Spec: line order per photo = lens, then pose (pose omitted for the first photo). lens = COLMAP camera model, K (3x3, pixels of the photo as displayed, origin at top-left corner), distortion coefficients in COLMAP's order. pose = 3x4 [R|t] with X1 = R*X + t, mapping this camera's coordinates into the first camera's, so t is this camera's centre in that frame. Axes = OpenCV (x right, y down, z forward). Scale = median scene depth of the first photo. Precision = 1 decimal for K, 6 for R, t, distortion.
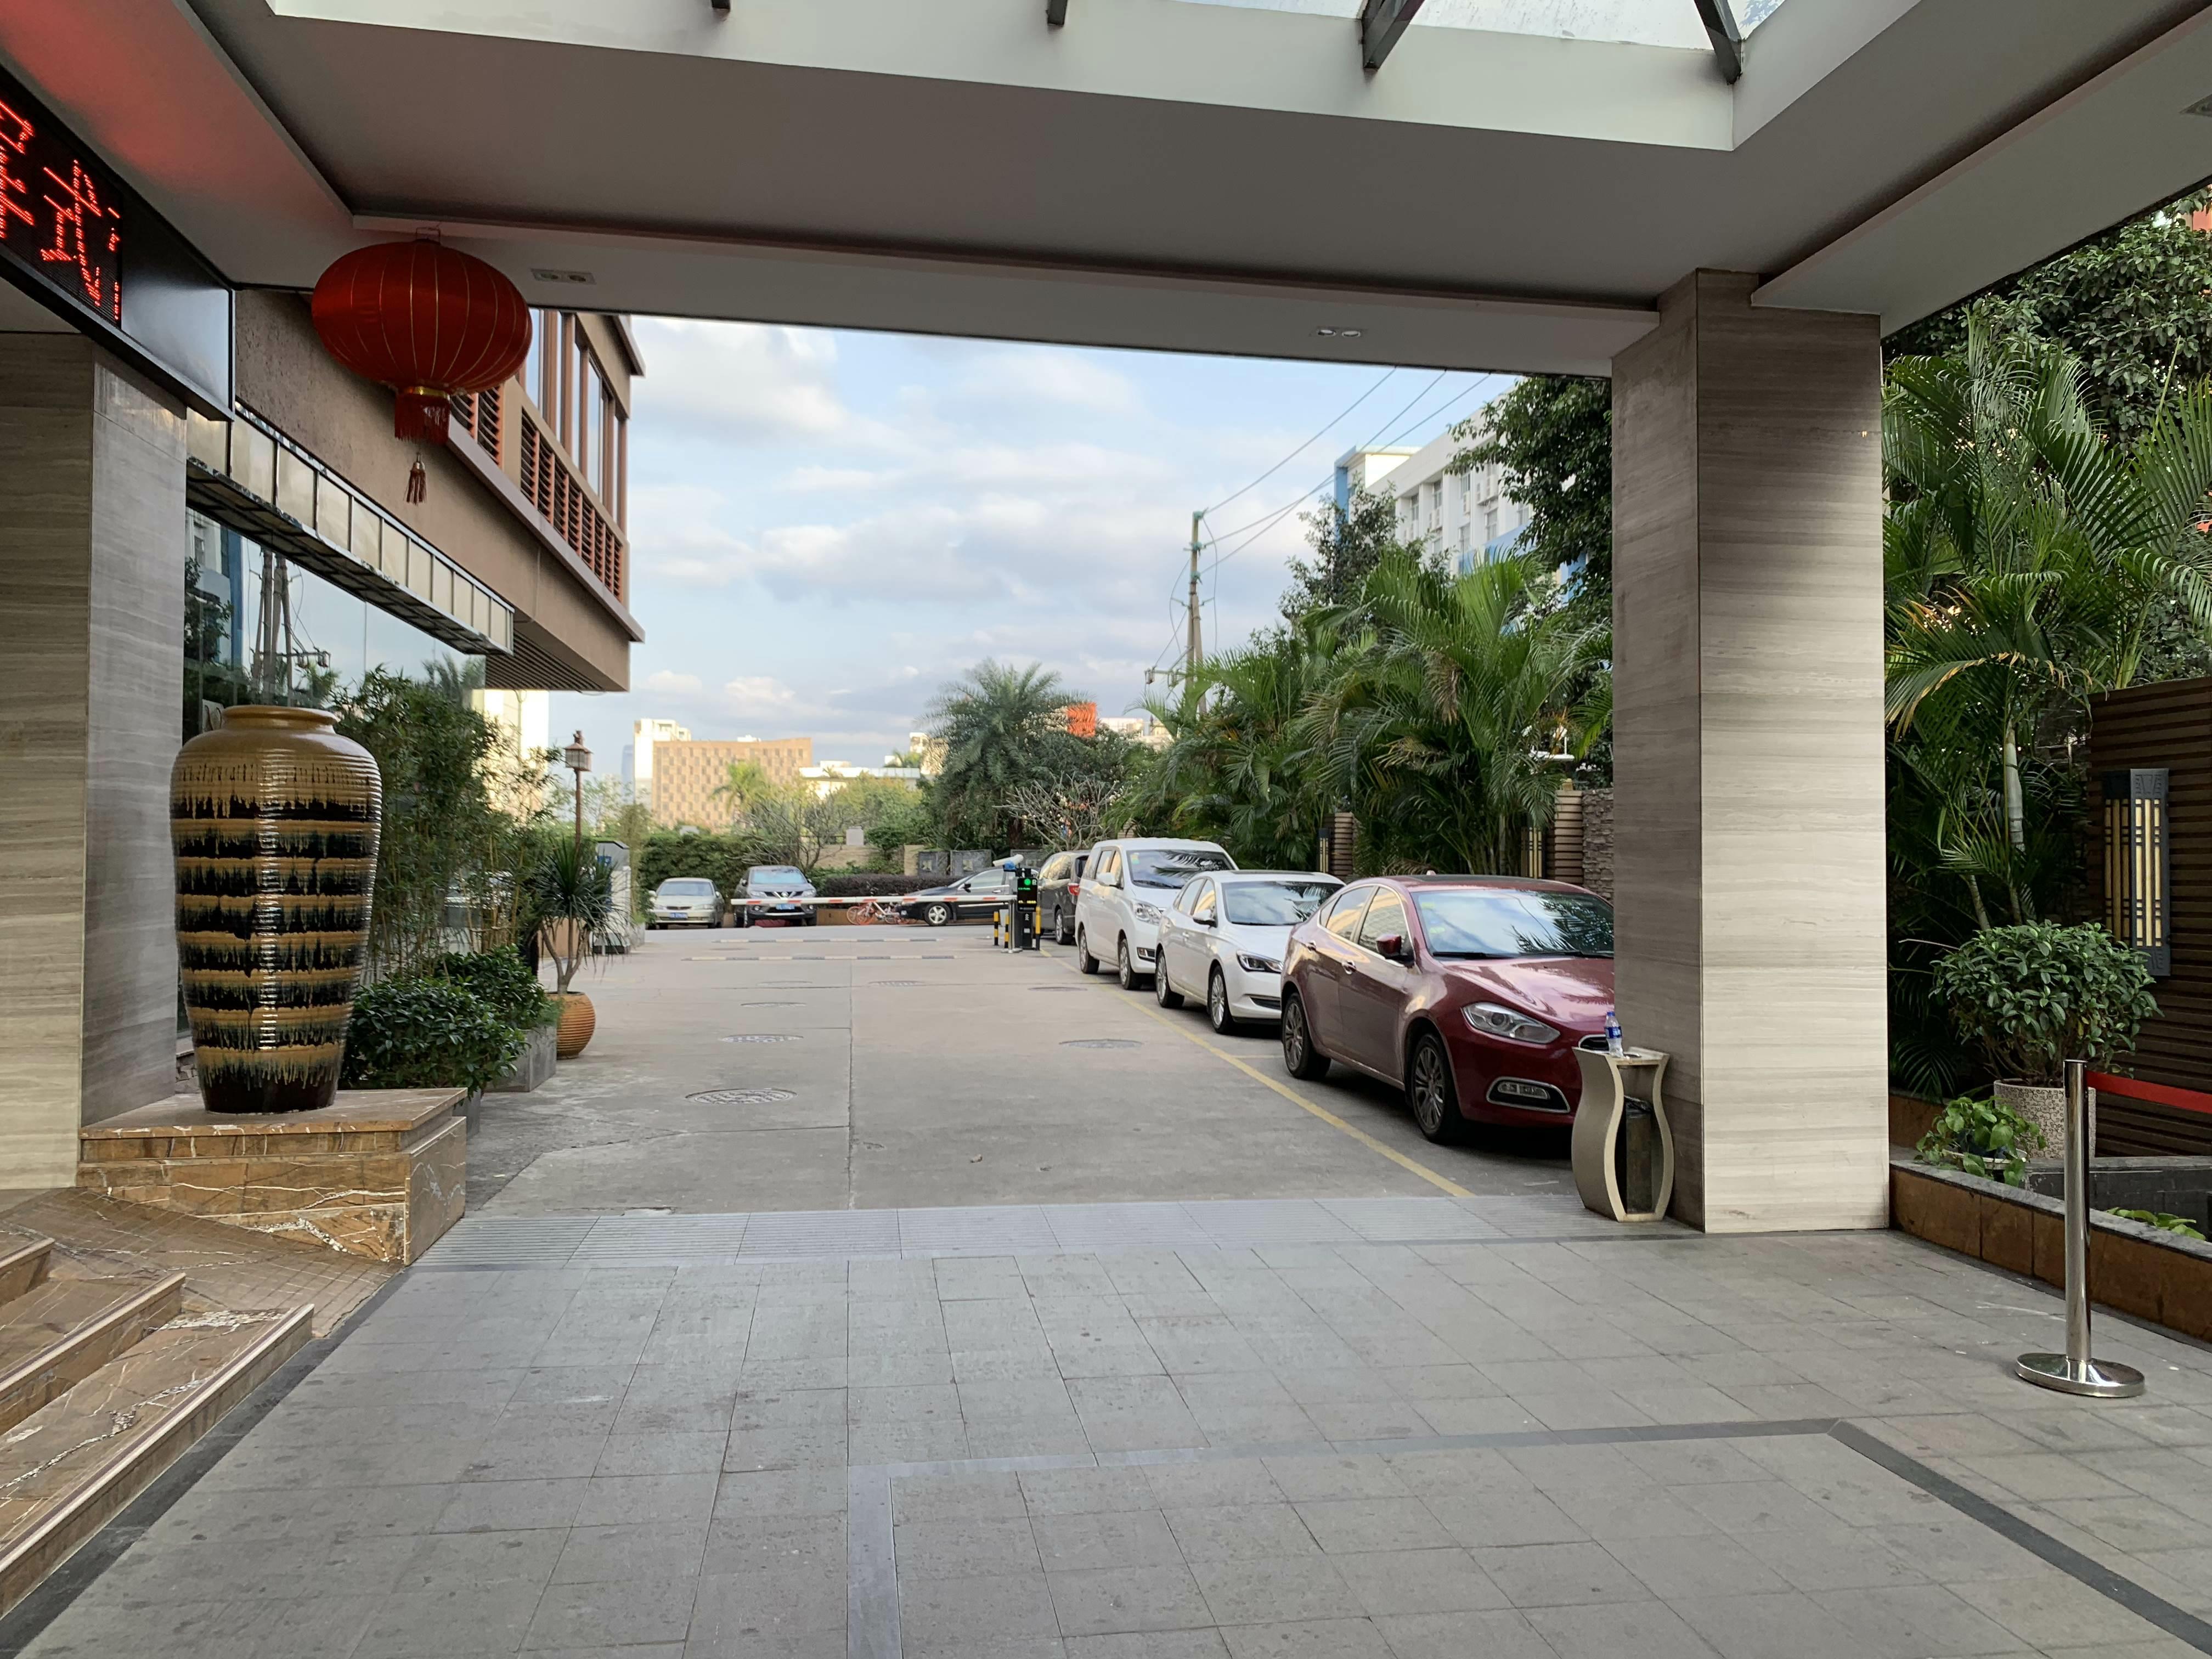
lens RADIAL K [[1686.4, 0, 1109.8], [0, 1686.4, 833.7], [0, 0, 1]] dist [0.006509, -0.005670]
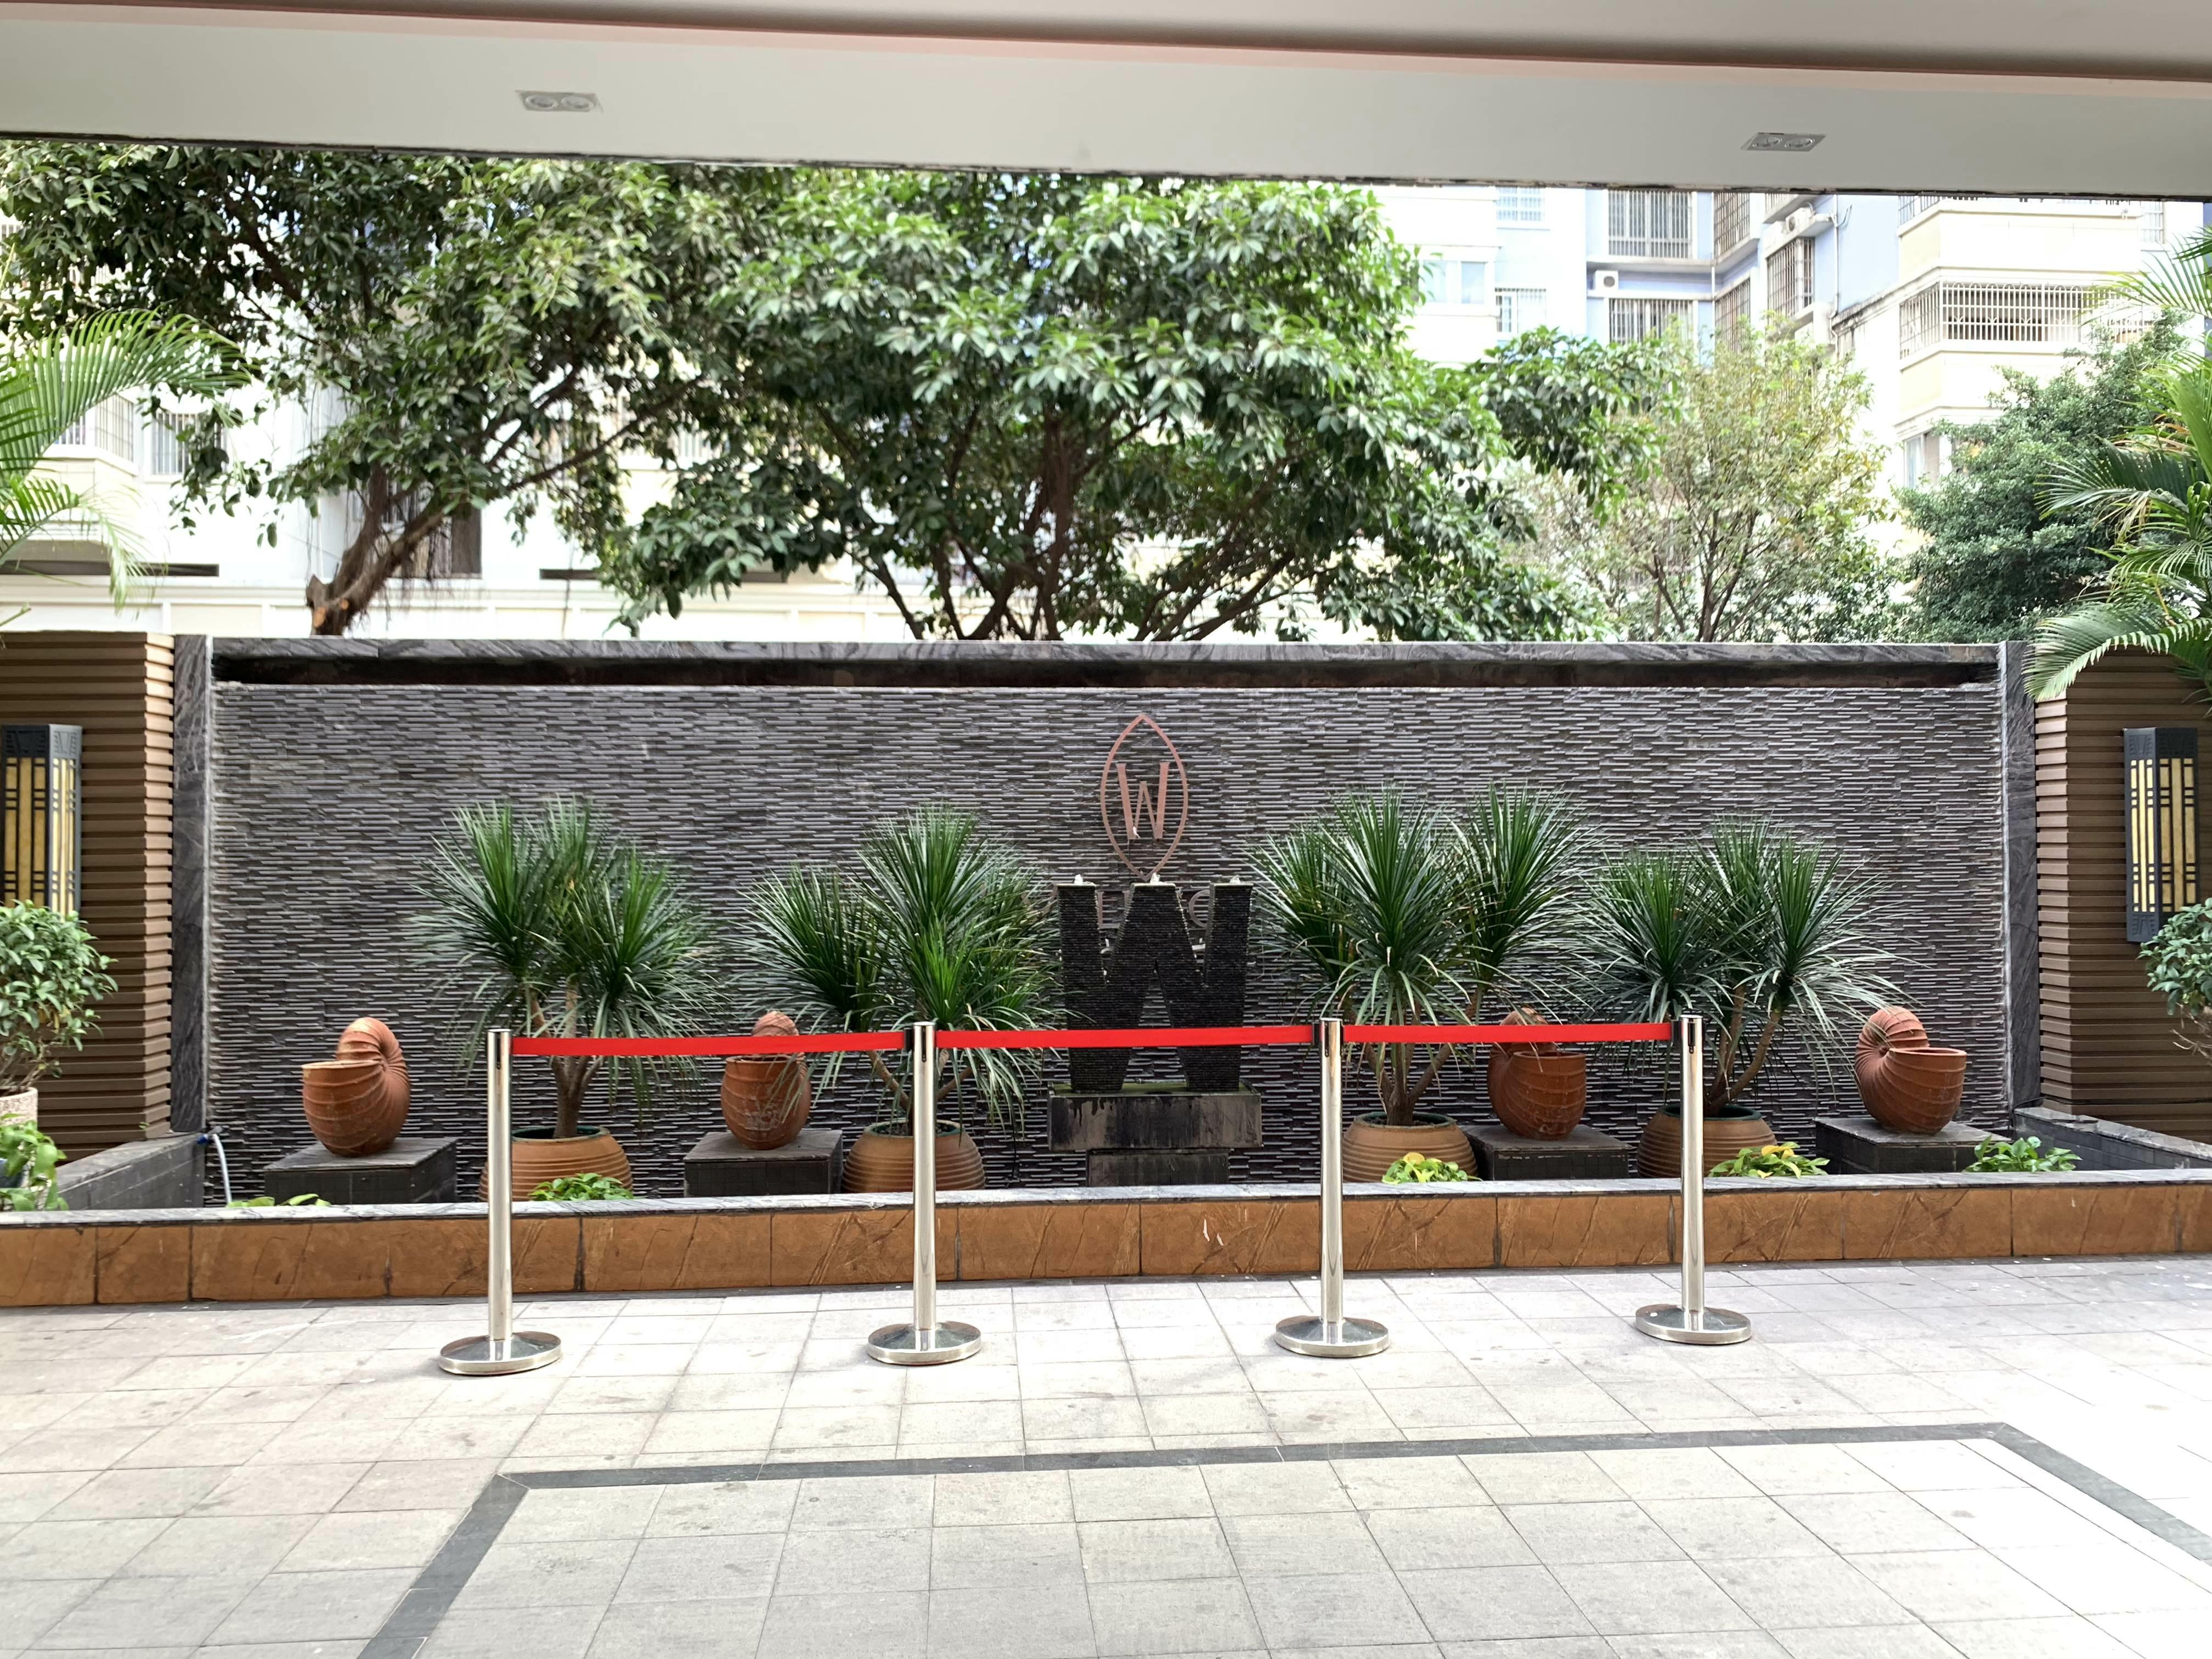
lens RADIAL K [[1686.4, 0, 1108.6], [0, 1686.4, 825.5], [0, 0, 1]] dist [0.006509, -0.005670]
pose [[0.066483, 0.005543, 0.997772, -0.420300], [-0.016058, 0.999861, -0.004484, 0.017195], [-0.997658, -0.015724, 0.066563, 0.664426]]
